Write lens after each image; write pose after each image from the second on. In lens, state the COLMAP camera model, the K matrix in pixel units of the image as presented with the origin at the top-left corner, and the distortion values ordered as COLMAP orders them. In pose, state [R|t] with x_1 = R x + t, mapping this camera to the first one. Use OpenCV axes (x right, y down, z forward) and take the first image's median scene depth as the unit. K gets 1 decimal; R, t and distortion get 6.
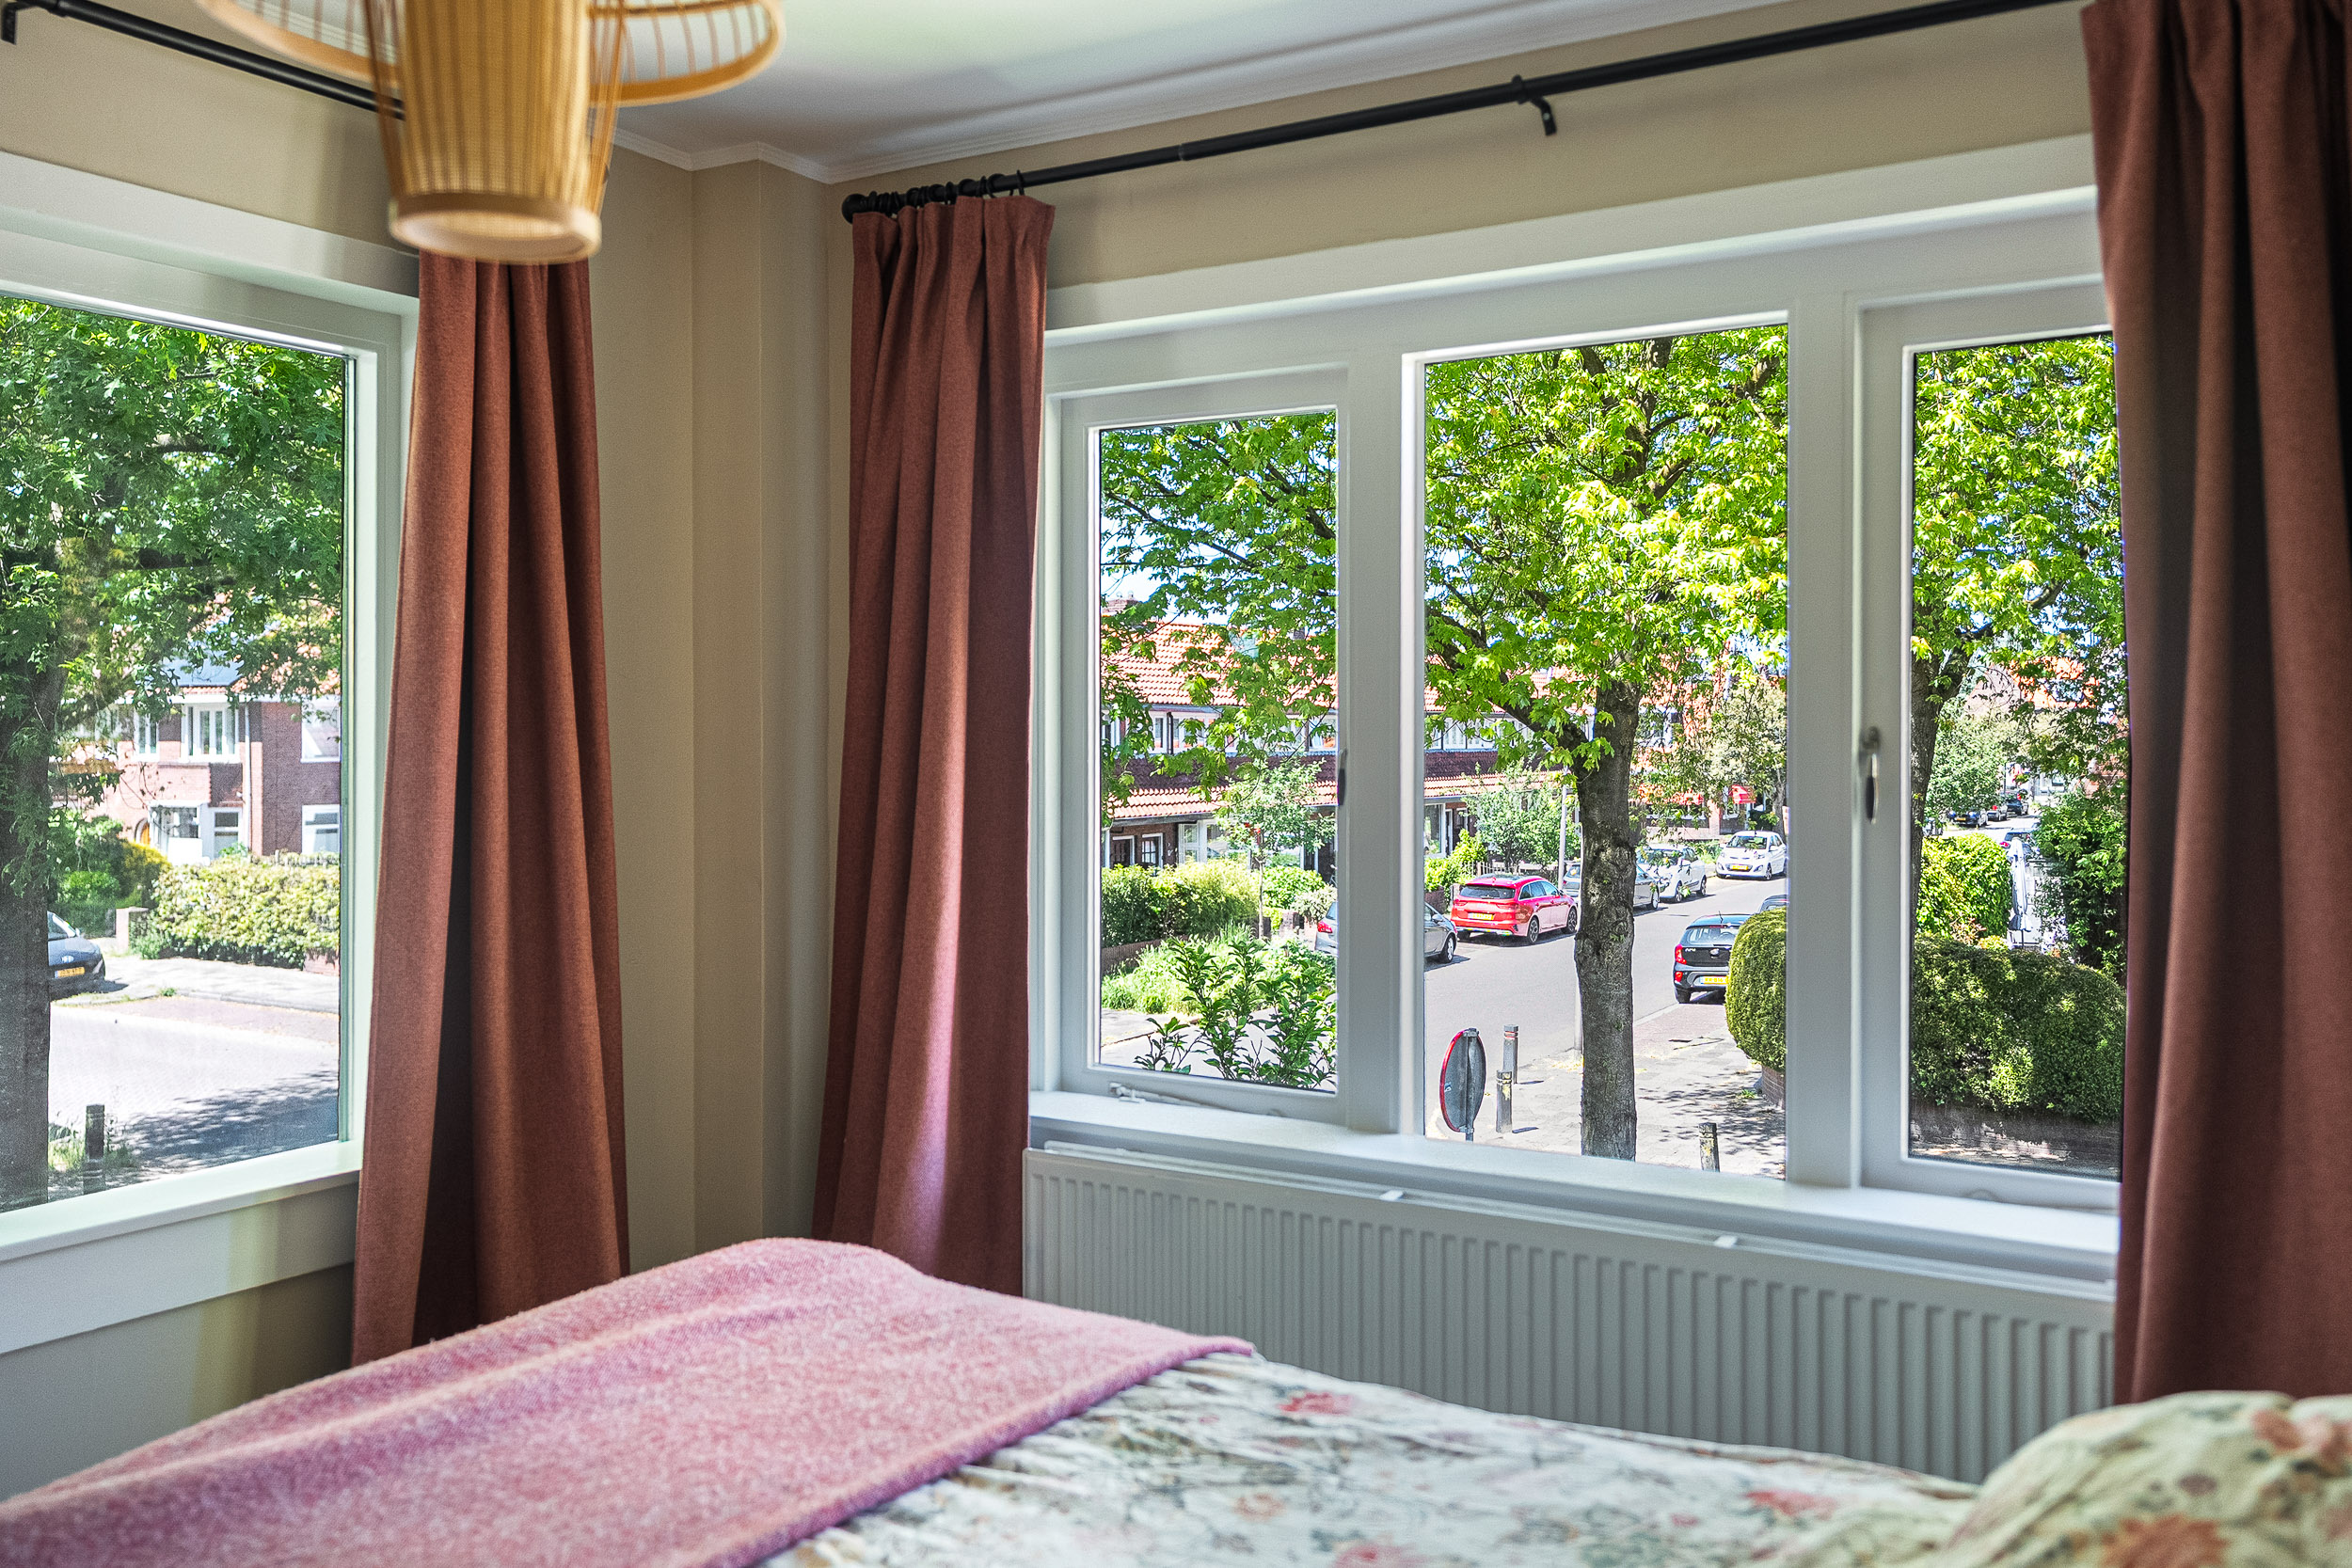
lens RADIAL K [[1960.3, 0, 1189.0], [0, 1960.3, 771.7], [0, 0, 1]] dist [0.002450, 0.008749]
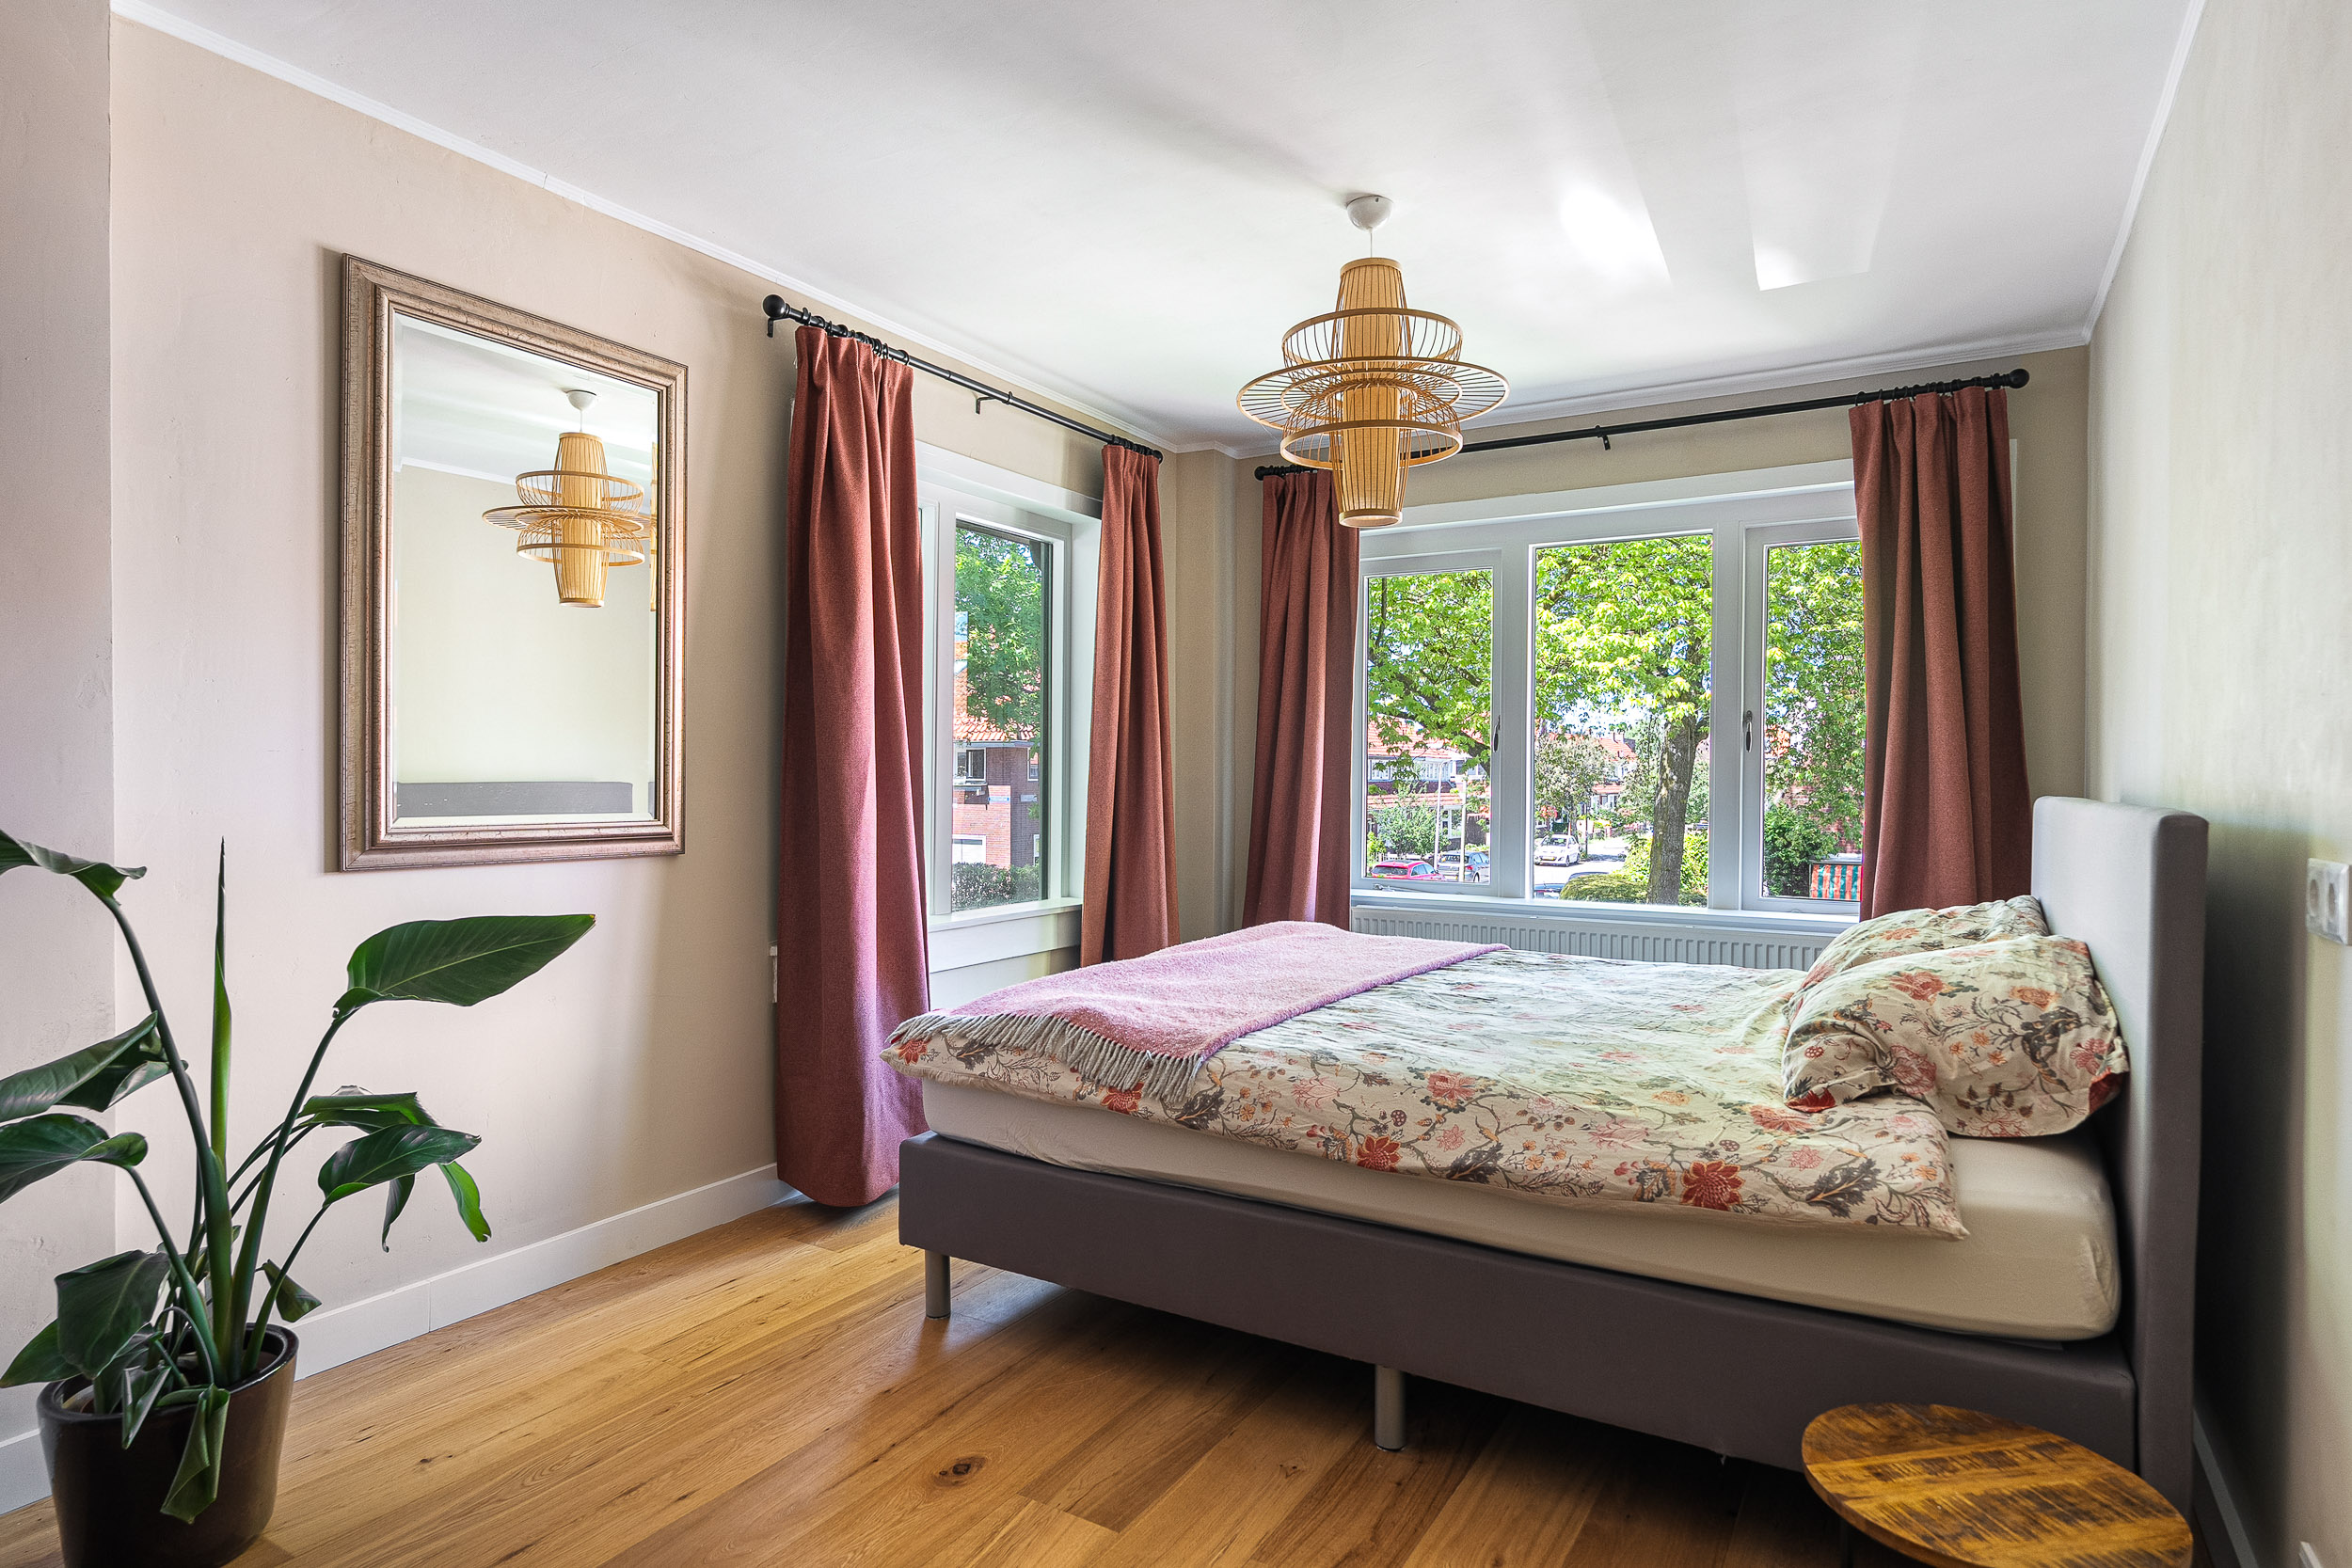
lens RADIAL K [[1276.8, 0, 1155.7], [0, 1276.8, 786.1], [0, 0, 1]] dist [0.004340, -0.000308]
pose [[0.999553, 0.010422, -0.028022, -0.351545], [-0.010524, 0.999939, -0.003480, 0.095168], [0.027984, 0.003773, 0.999601, -0.603084]]
